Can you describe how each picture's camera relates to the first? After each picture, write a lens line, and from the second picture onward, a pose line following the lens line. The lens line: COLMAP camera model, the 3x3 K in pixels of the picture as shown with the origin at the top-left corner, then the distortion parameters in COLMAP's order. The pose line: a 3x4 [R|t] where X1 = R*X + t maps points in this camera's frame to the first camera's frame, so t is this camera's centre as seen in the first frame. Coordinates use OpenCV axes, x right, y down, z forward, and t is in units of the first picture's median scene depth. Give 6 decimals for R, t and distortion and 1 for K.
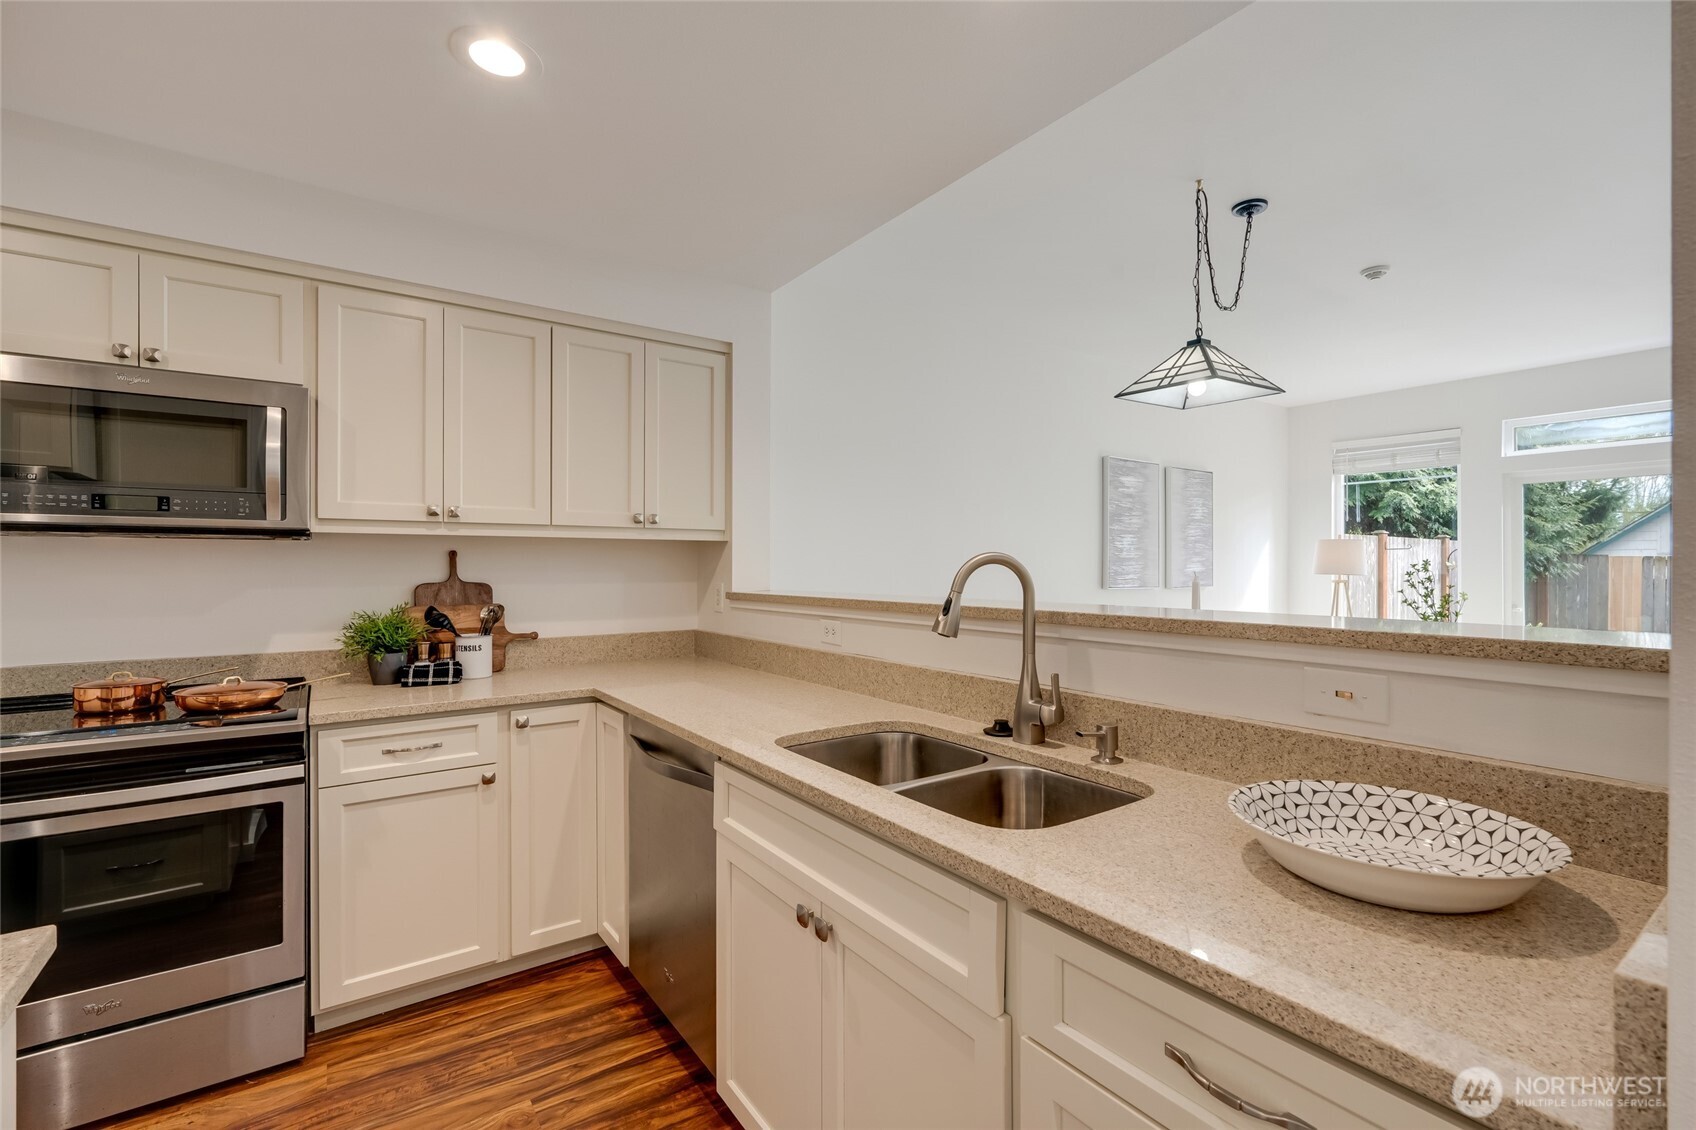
lens RADIAL K [[746.9, 0, 848.2], [0, 746.9, 563.8], [0, 0, 1]] dist [-0.004013, 0.001390]
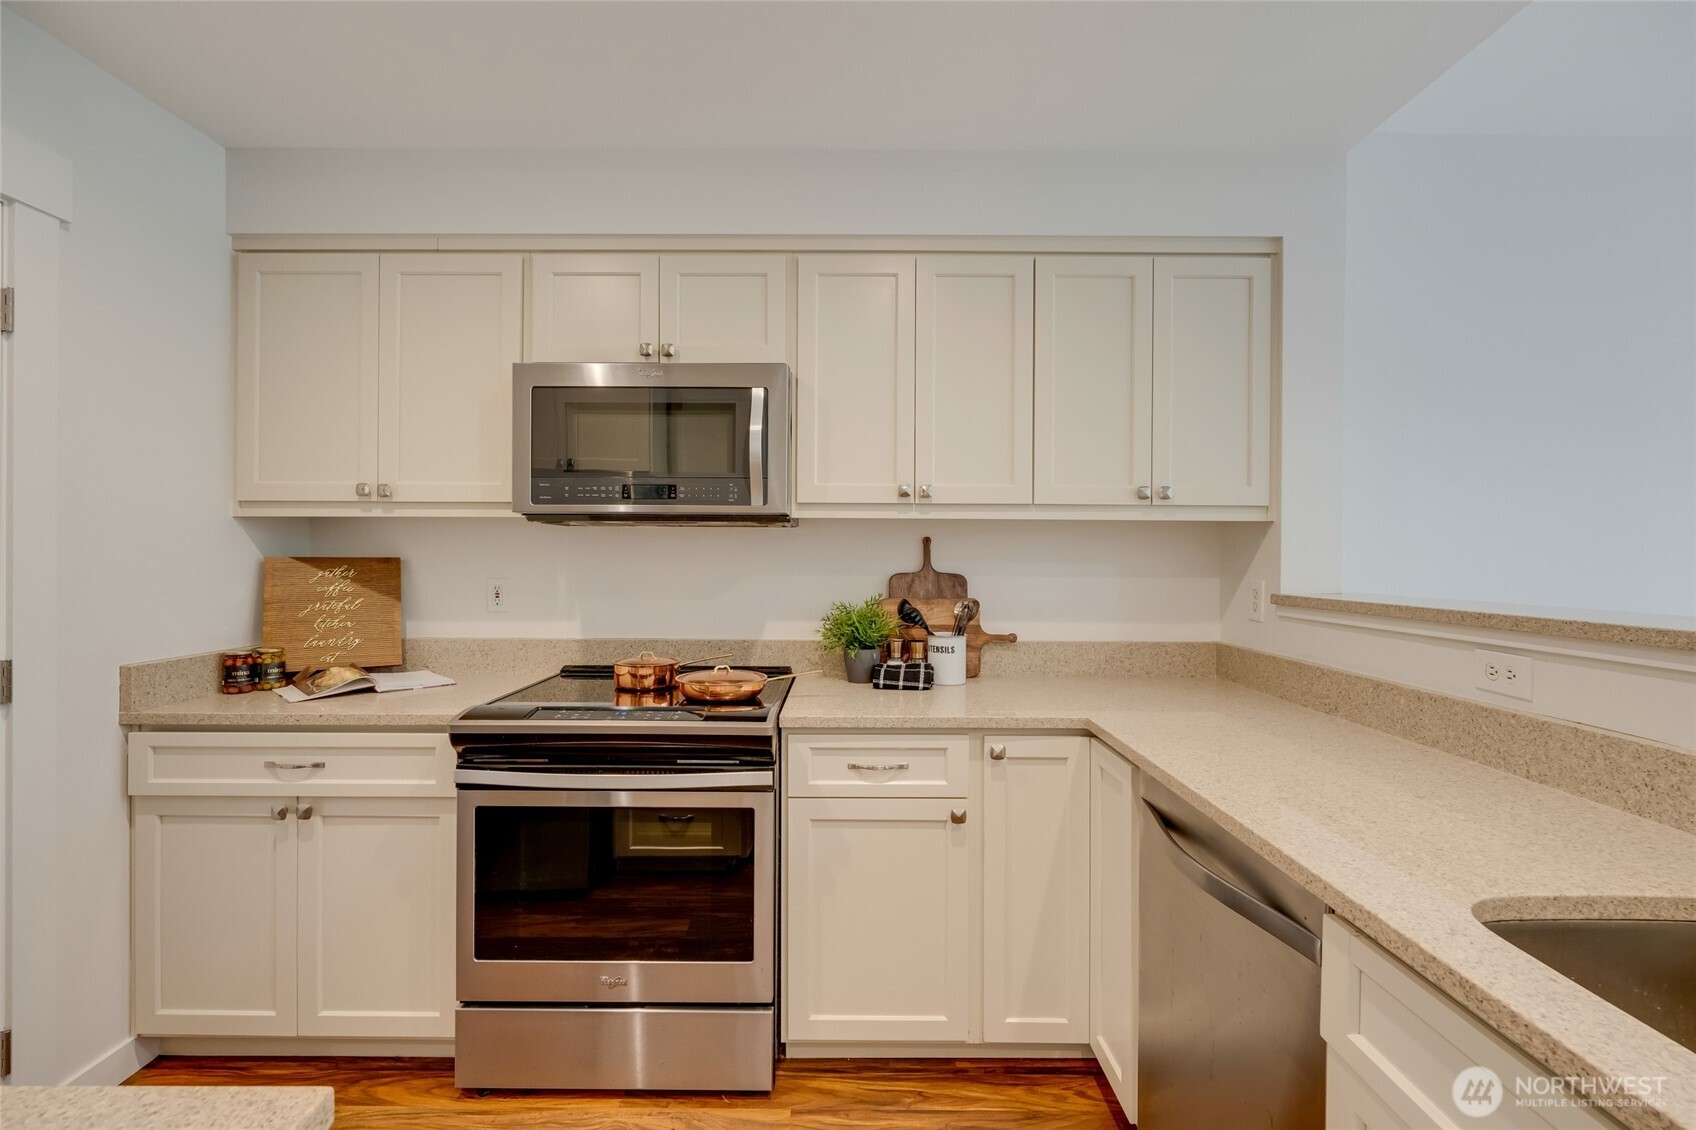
lens RADIAL K [[746.9, 0, 847.3], [0, 746.9, 551.5], [0, 0, 1]] dist [-0.004013, 0.001390]
pose [[0.816612, 0.004032, -0.577173, -0.111249], [-0.005337, 0.999986, -0.000565, 0.000712], [0.577163, 0.003542, 0.816622, 0.261079]]
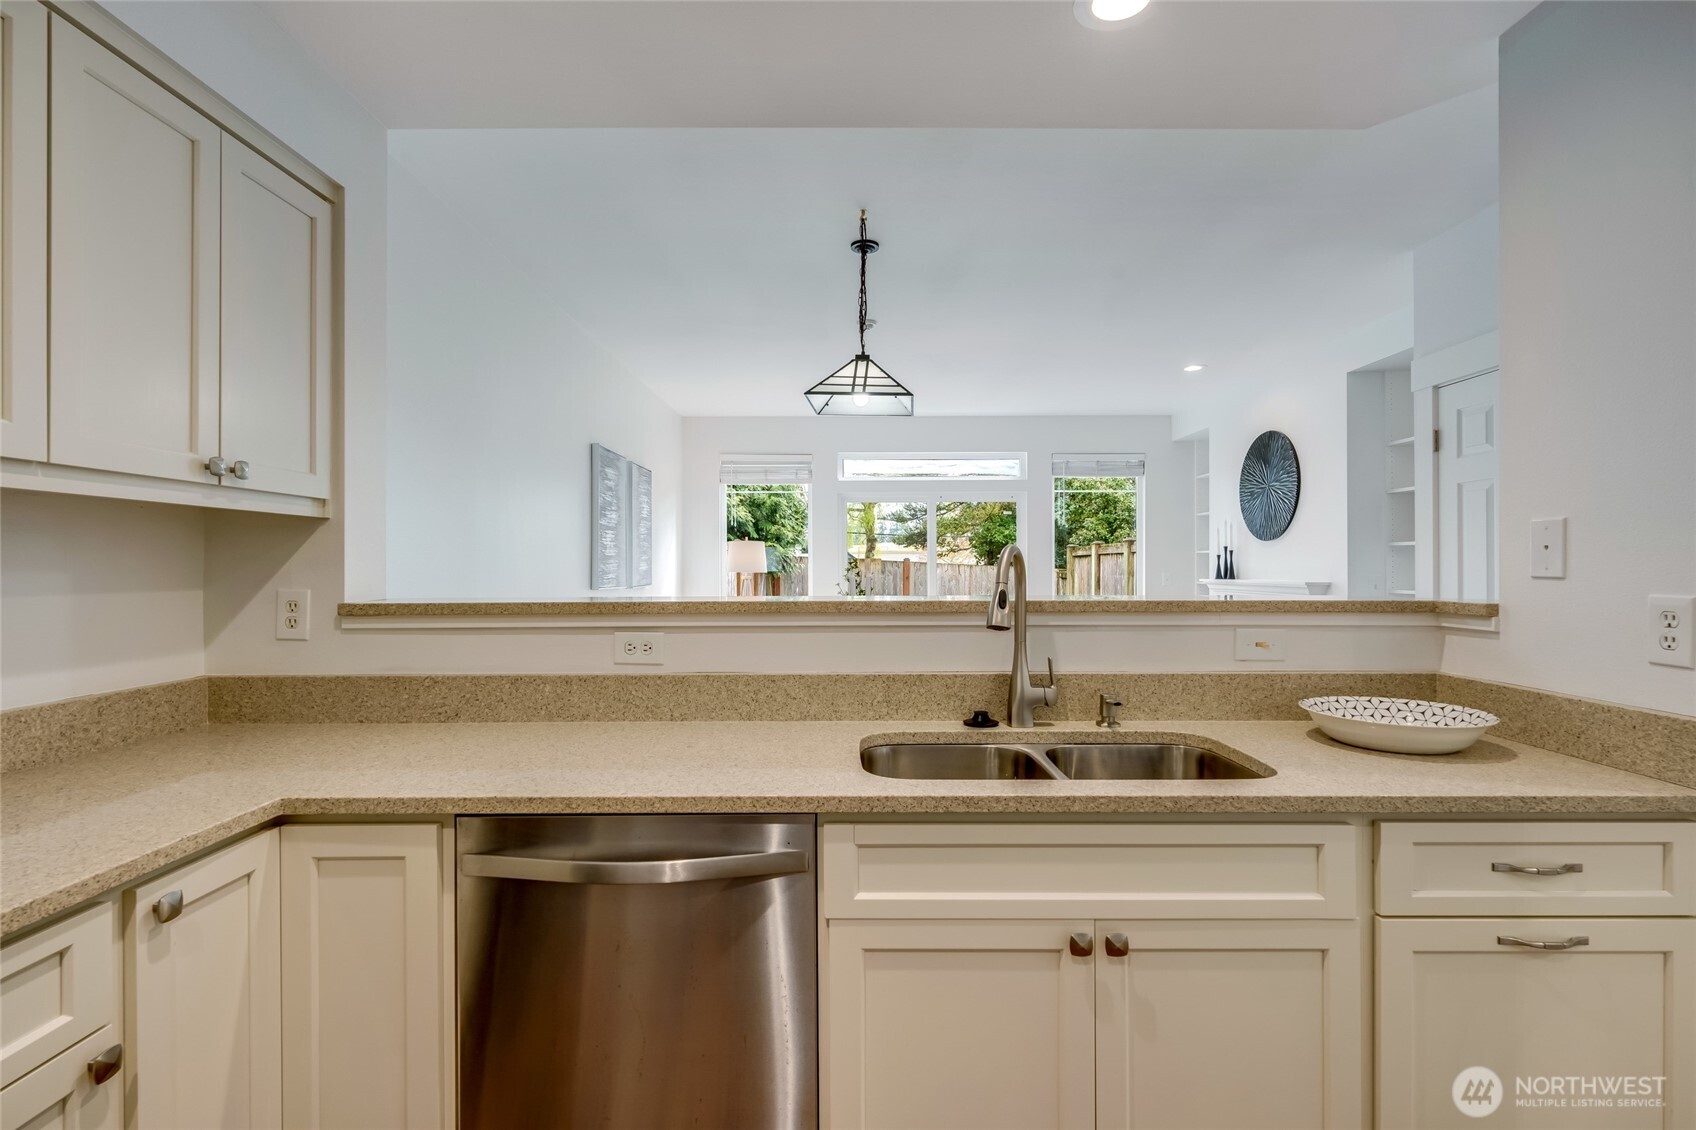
lens RADIAL K [[802.9, 0, 847.5], [0, 802.9, 566.4], [0, 0, 1]] dist [0.000205, -0.000269]
pose [[0.577297, -0.001175, 0.816533, -0.593600], [0.000038, 0.999999, 0.001413, 0.009367], [-0.816534, -0.000785, 0.577297, 0.395674]]
